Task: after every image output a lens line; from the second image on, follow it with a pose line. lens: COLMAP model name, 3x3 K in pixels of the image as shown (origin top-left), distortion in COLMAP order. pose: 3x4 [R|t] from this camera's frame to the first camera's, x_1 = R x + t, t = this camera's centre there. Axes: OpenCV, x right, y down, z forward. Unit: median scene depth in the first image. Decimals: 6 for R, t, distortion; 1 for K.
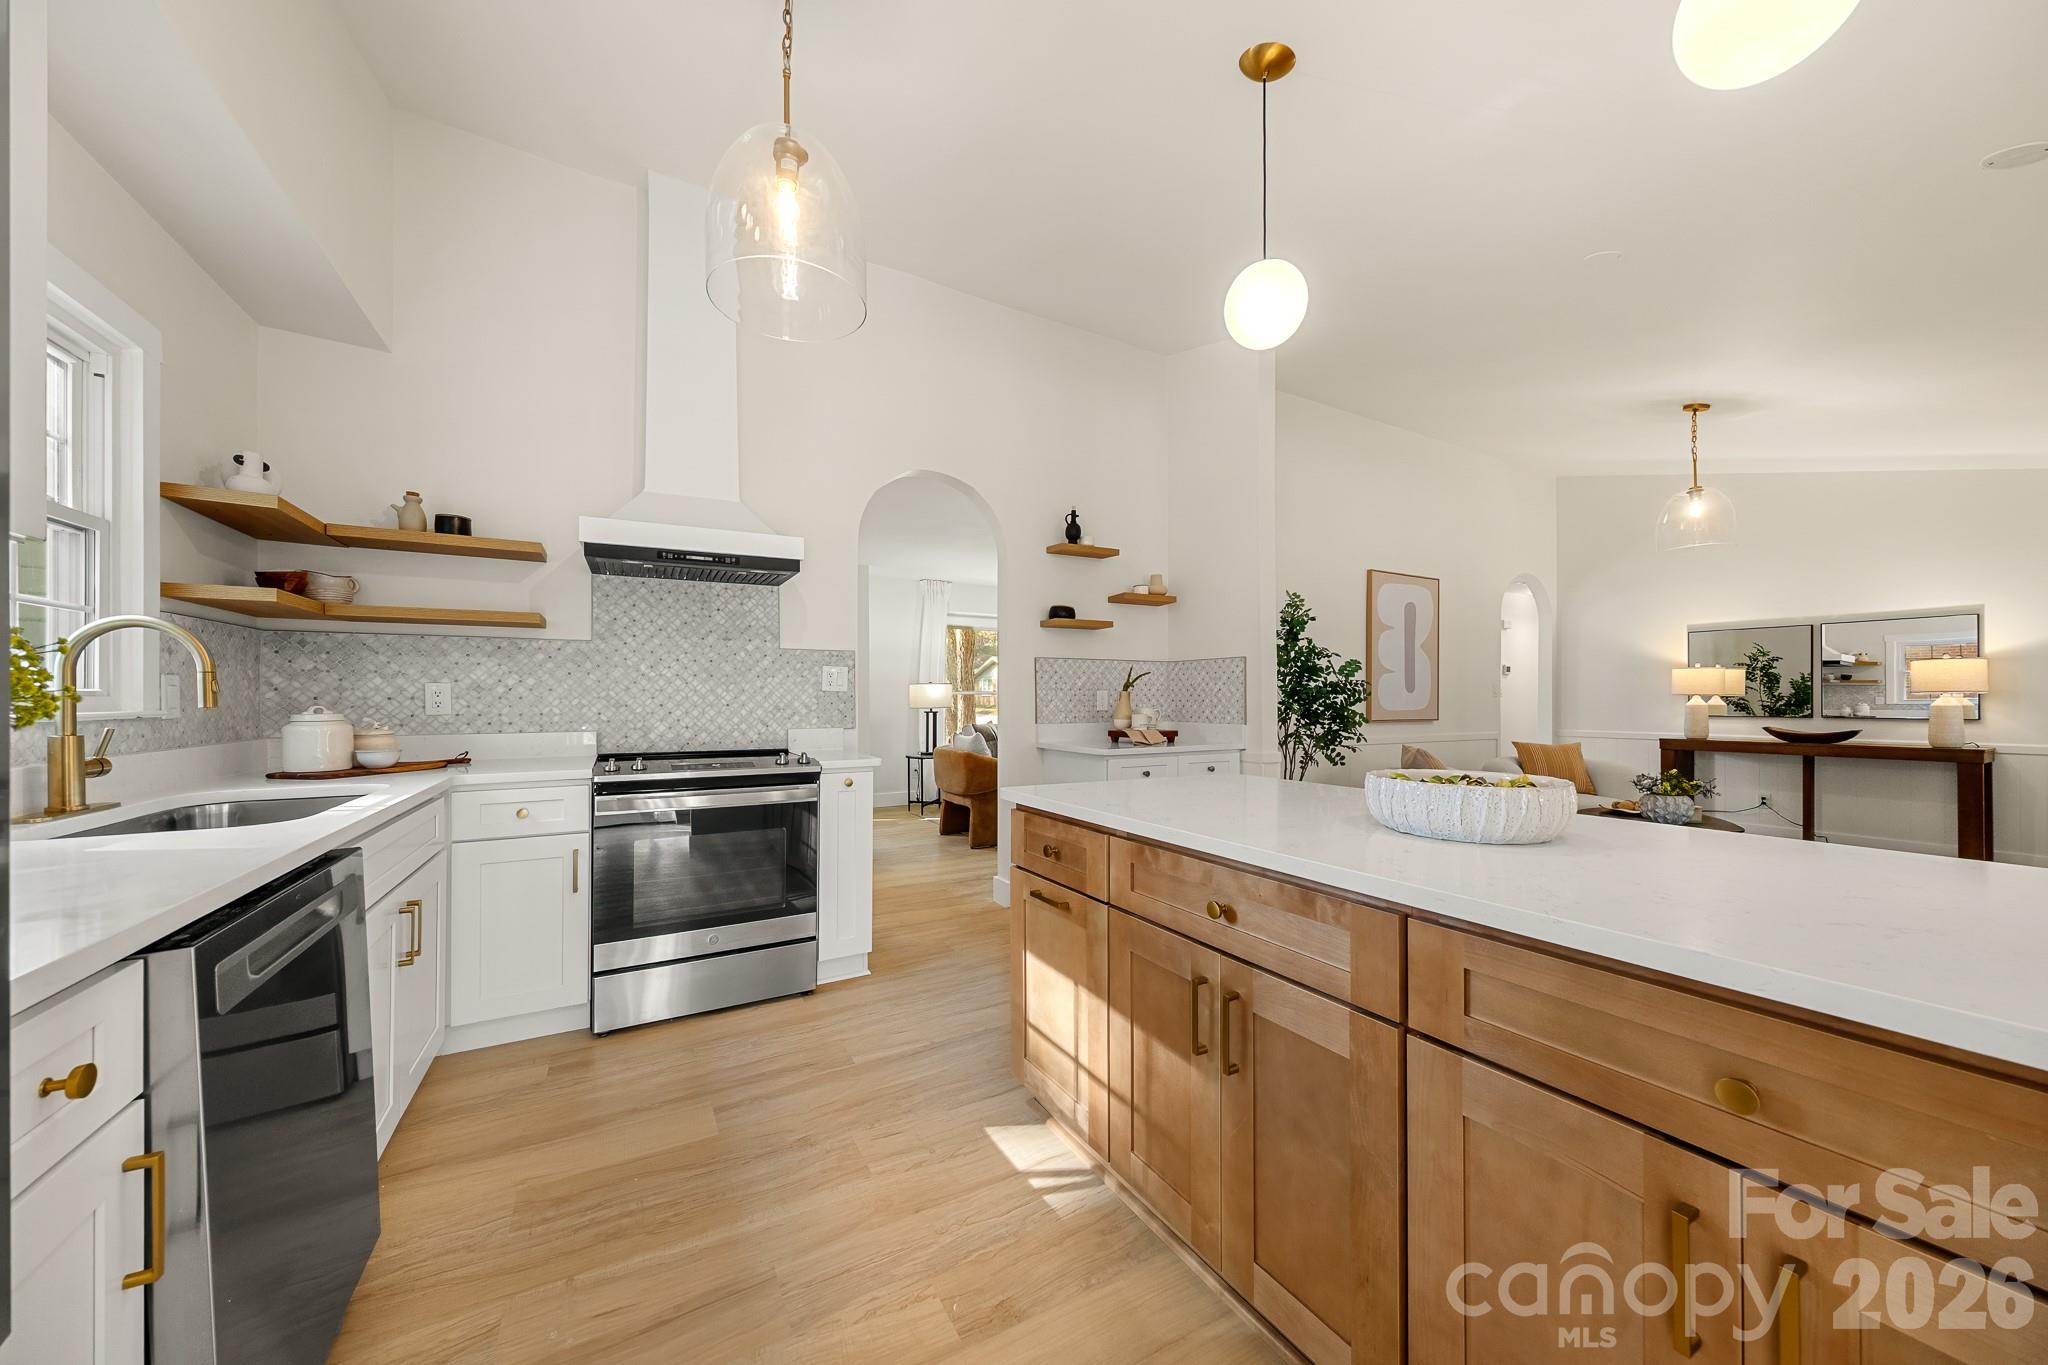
lens RADIAL K [[705.8, 0, 1025.0], [0, 705.8, 695.6], [0, 0, 1]] dist [0.000622, -0.000049]
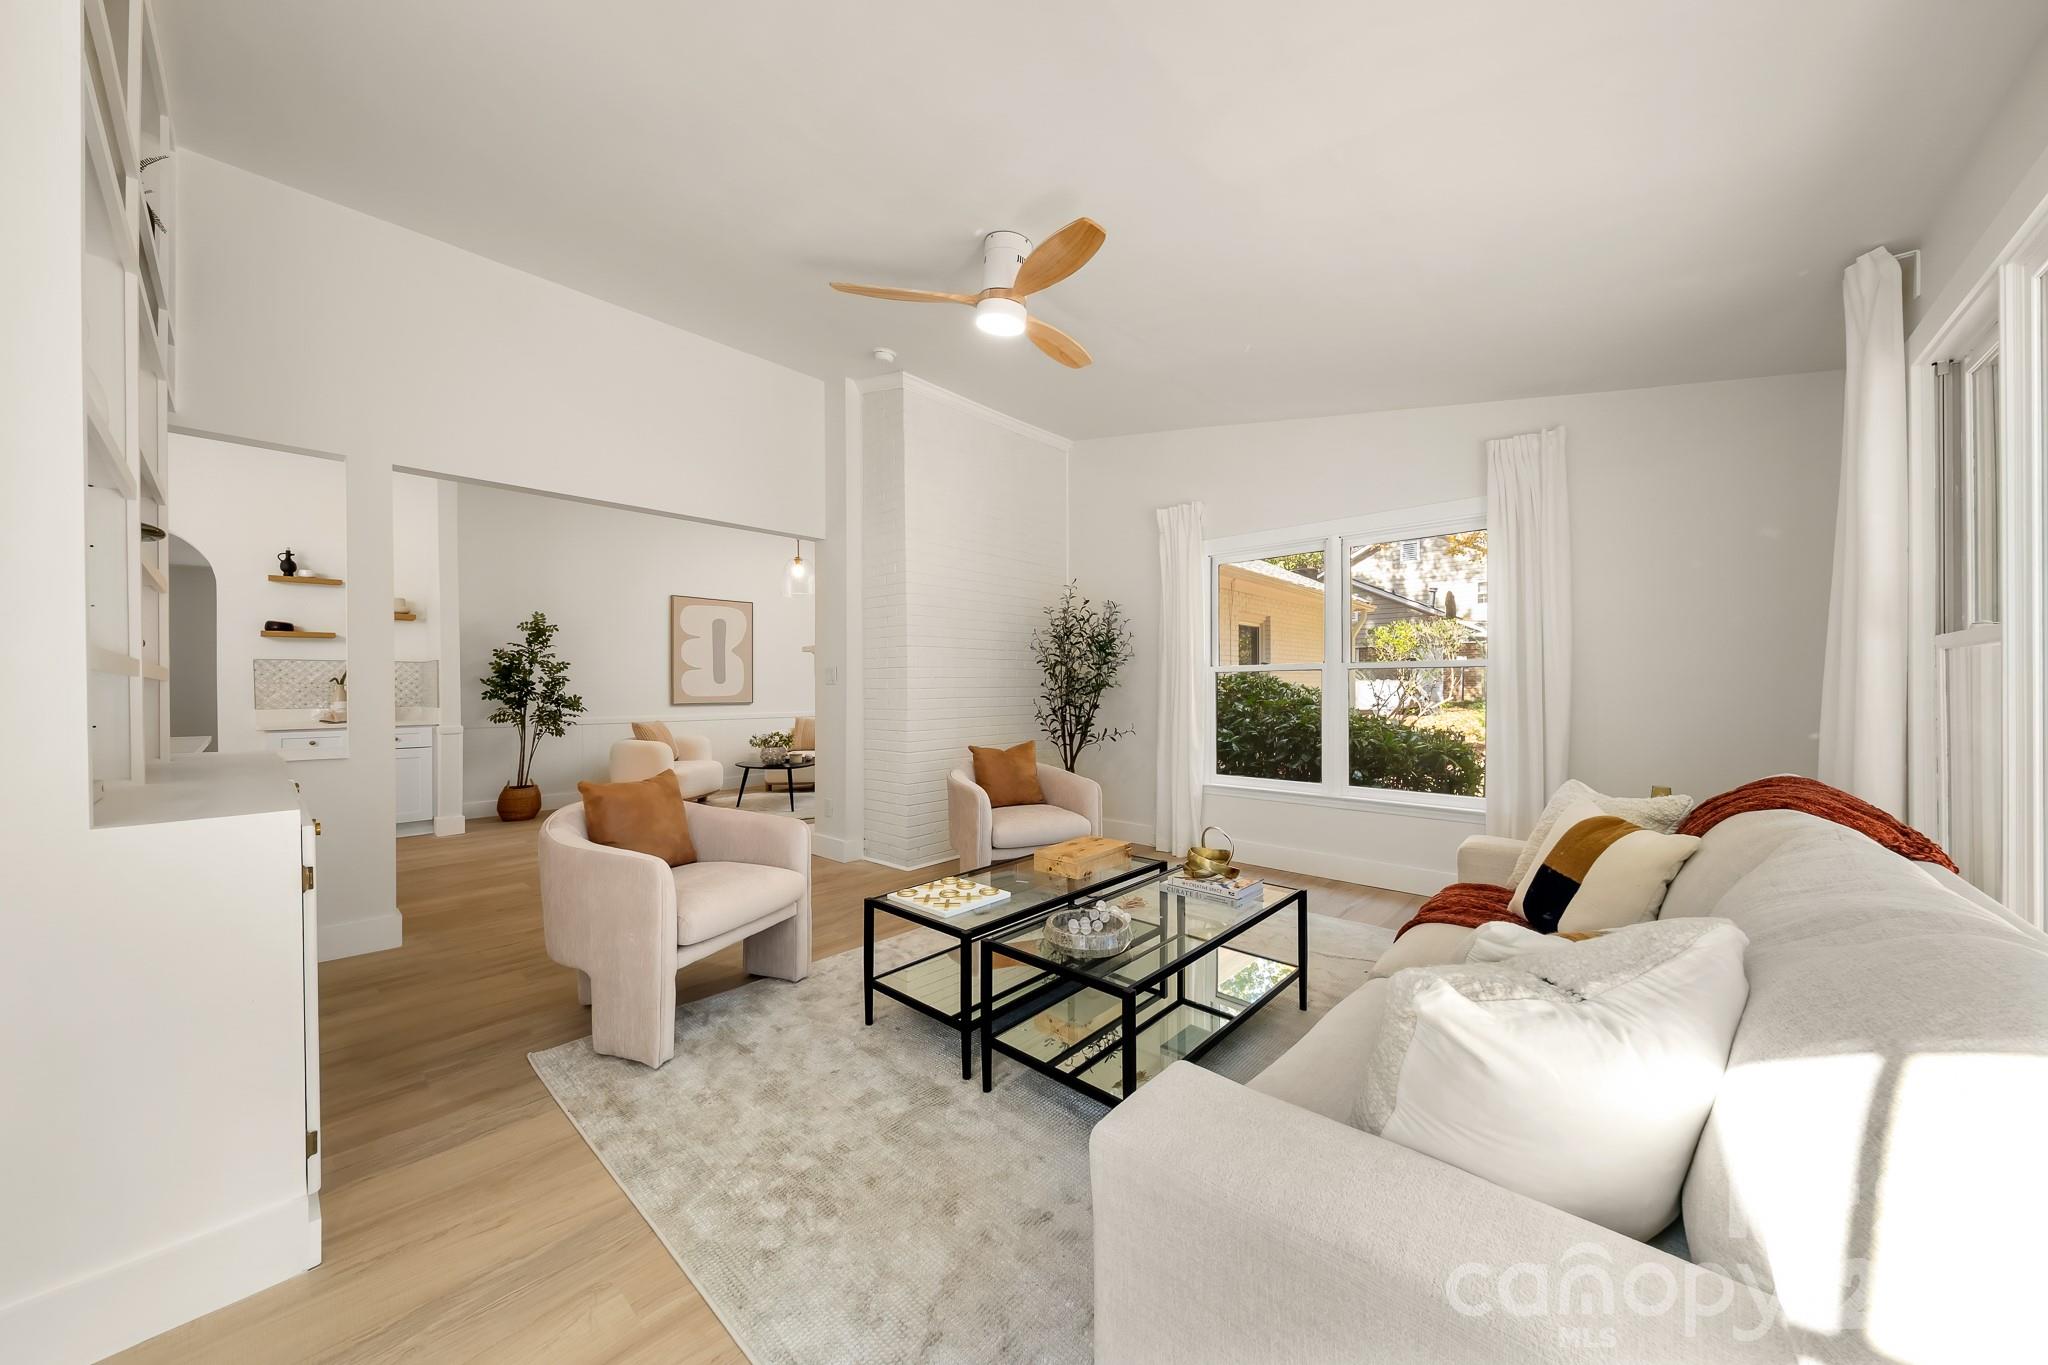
lens RADIAL K [[690.0, 0, 1032.7], [0, 690.0, 683.3], [0, 0, 1]] dist [-0.000011, -0.000086]
pose [[0.944352, -0.005226, 0.328896, 0.927850], [0.006336, 0.999977, -0.002302, 0.002959], [-0.328876, 0.004258, 0.944364, -0.675399]]
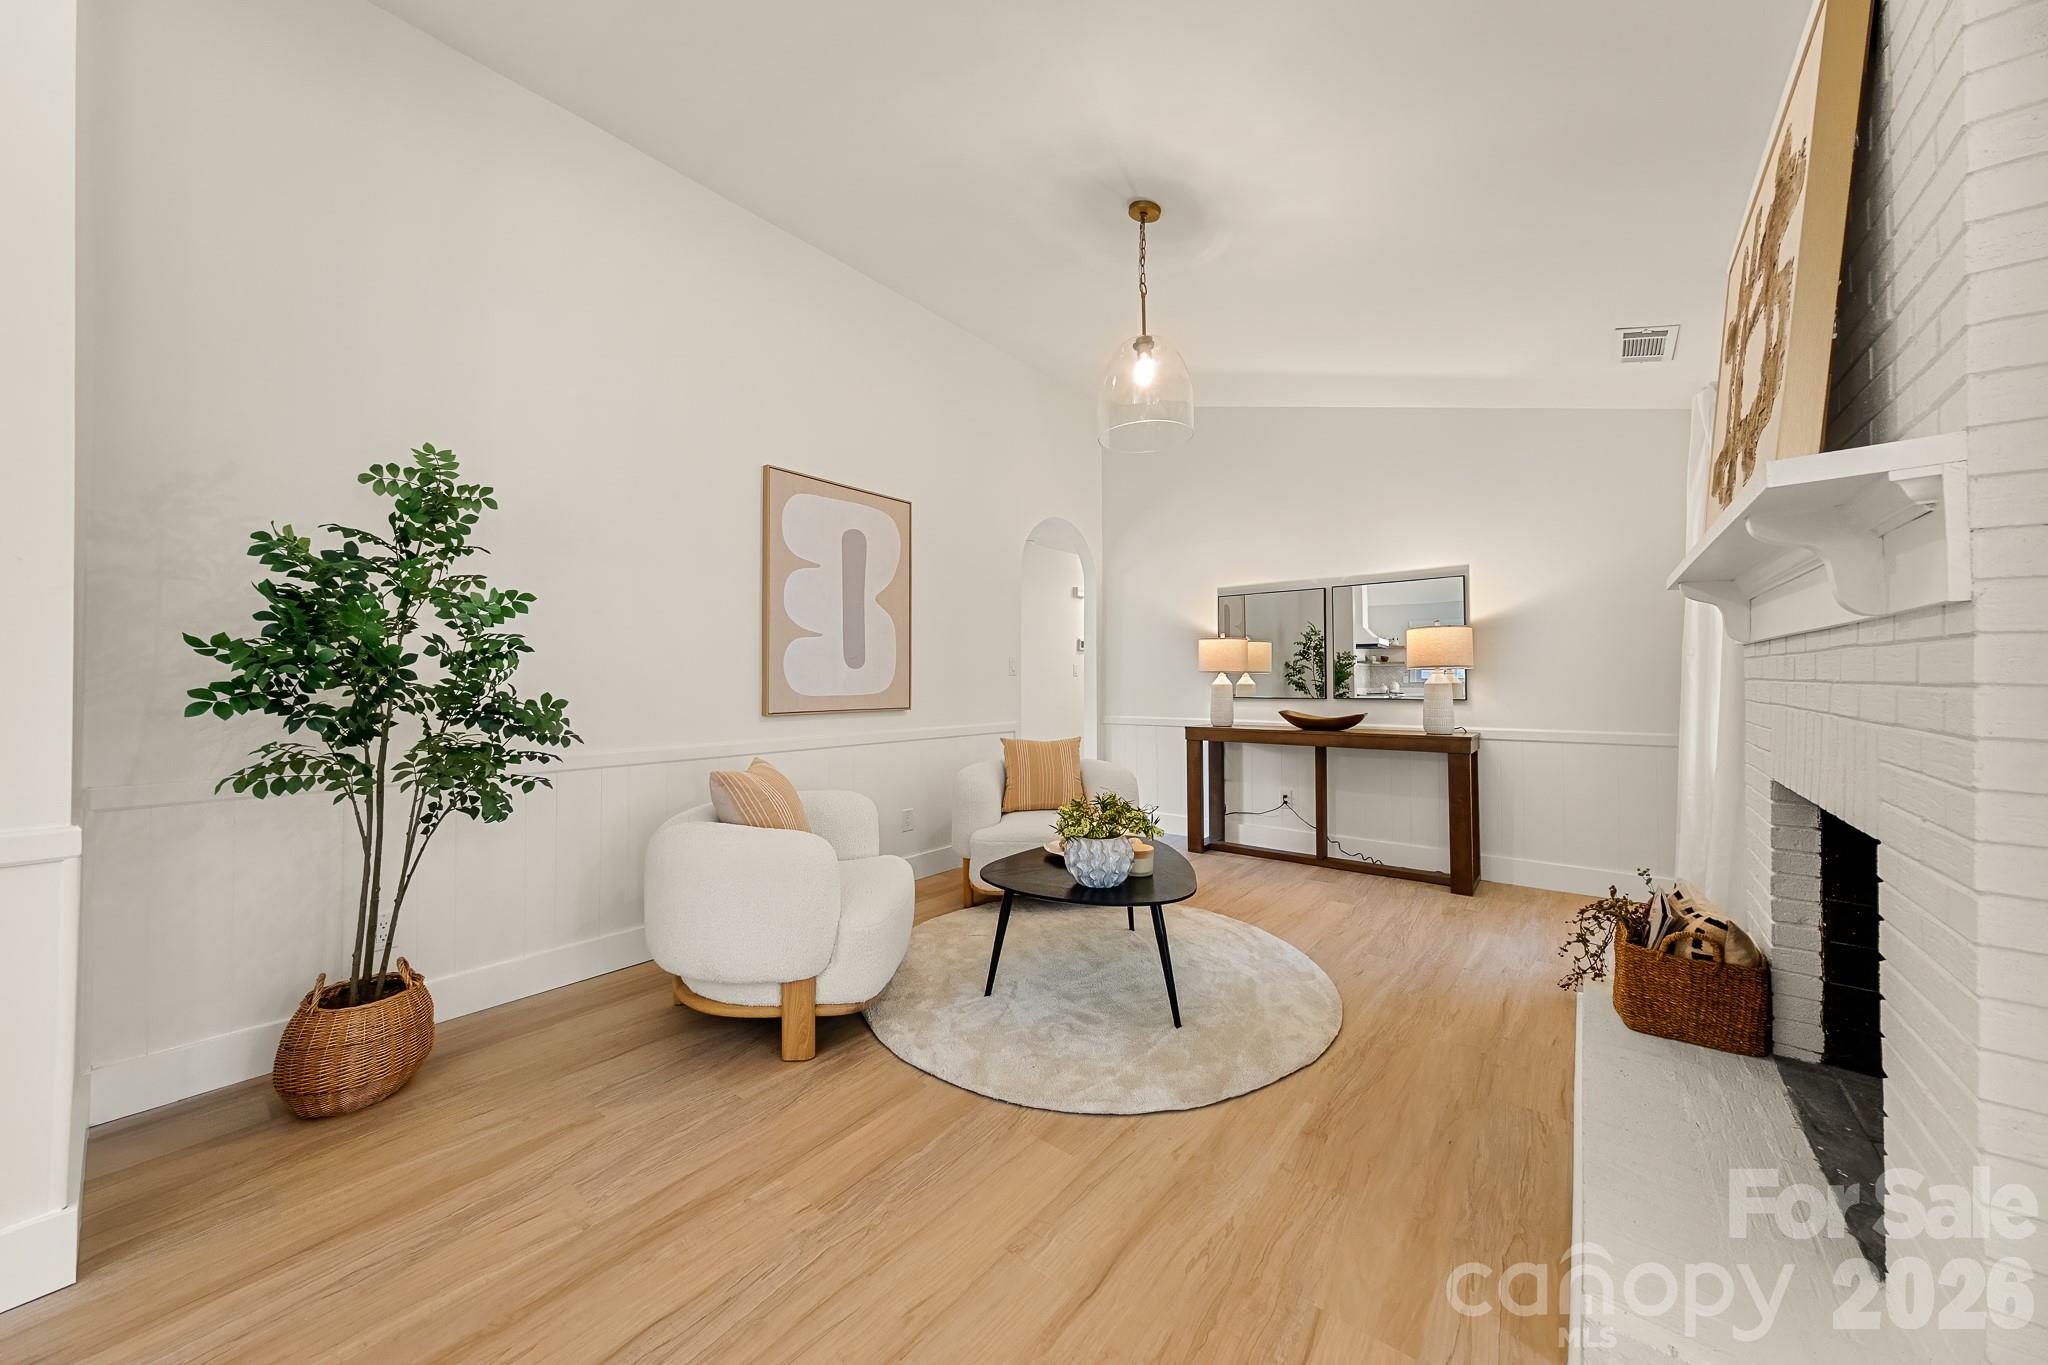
lens RADIAL K [[707.6, 0, 1029.6], [0, 707.6, 667.5], [0, 0, 1]] dist [0.009421, -0.000036]
pose [[0.928583, 0.002552, 0.371116, 0.617373], [0.003186, 0.999885, -0.014846, 0.007172], [-0.371111, 0.014968, 0.928468, 0.453929]]
